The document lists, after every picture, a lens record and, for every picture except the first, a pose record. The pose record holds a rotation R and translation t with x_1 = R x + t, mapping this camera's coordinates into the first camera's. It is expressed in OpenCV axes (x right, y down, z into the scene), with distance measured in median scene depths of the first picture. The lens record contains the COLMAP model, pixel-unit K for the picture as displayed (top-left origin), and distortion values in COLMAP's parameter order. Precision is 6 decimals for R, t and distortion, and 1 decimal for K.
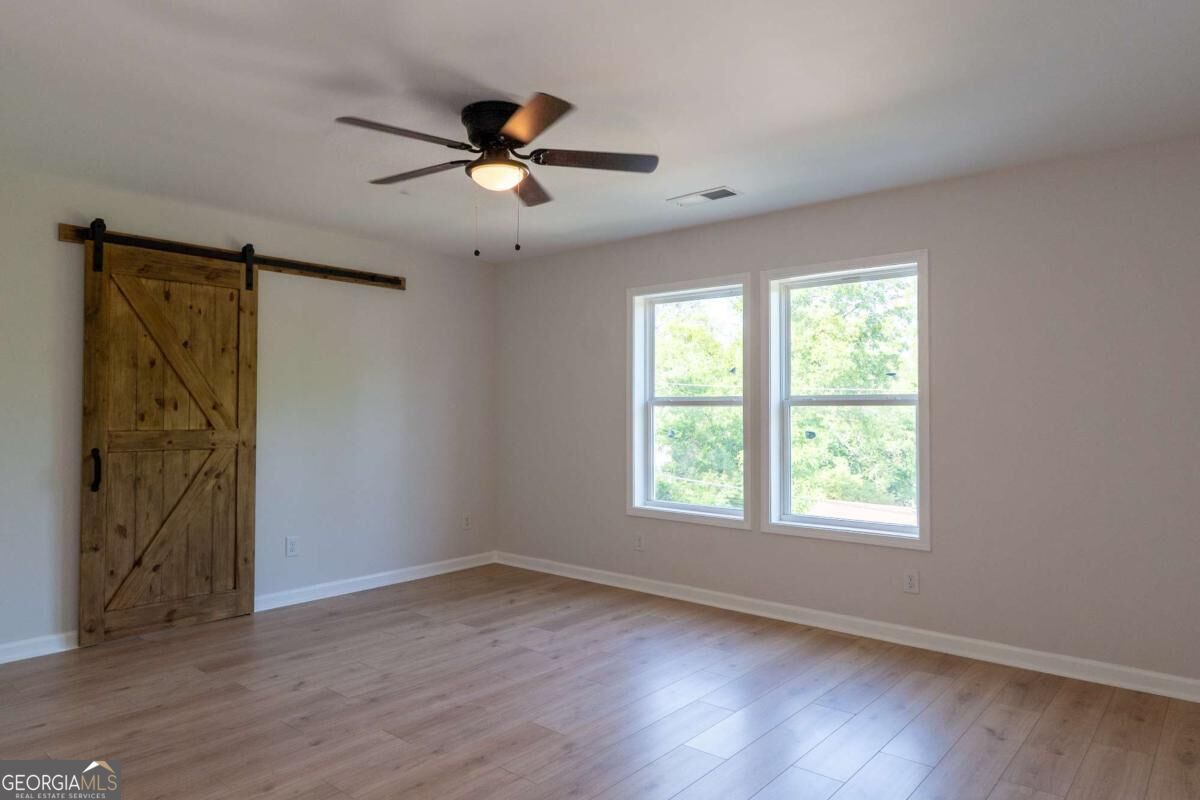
lens RADIAL K [[785.5, 0, 613.9], [0, 785.5, 372.7], [0, 0, 1]] dist [-0.000628, -0.000502]
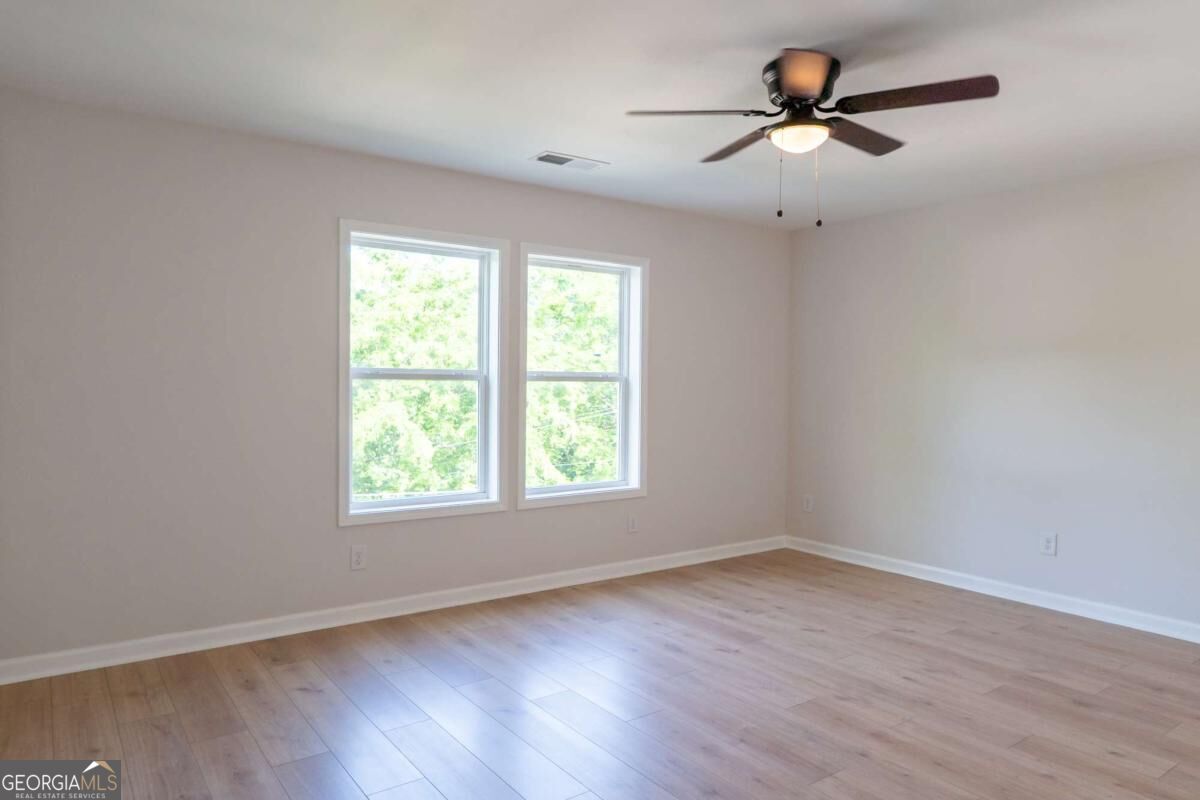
lens RADIAL K [[785.5, 0, 613.9], [0, 785.5, 372.7], [0, 0, 1]] dist [-0.000628, -0.000502]
pose [[0.202161, 0.011754, 0.979282, -0.813015], [-0.055709, 0.998447, -0.000483, 0.028272], [-0.977767, -0.054457, 0.202502, 0.754901]]
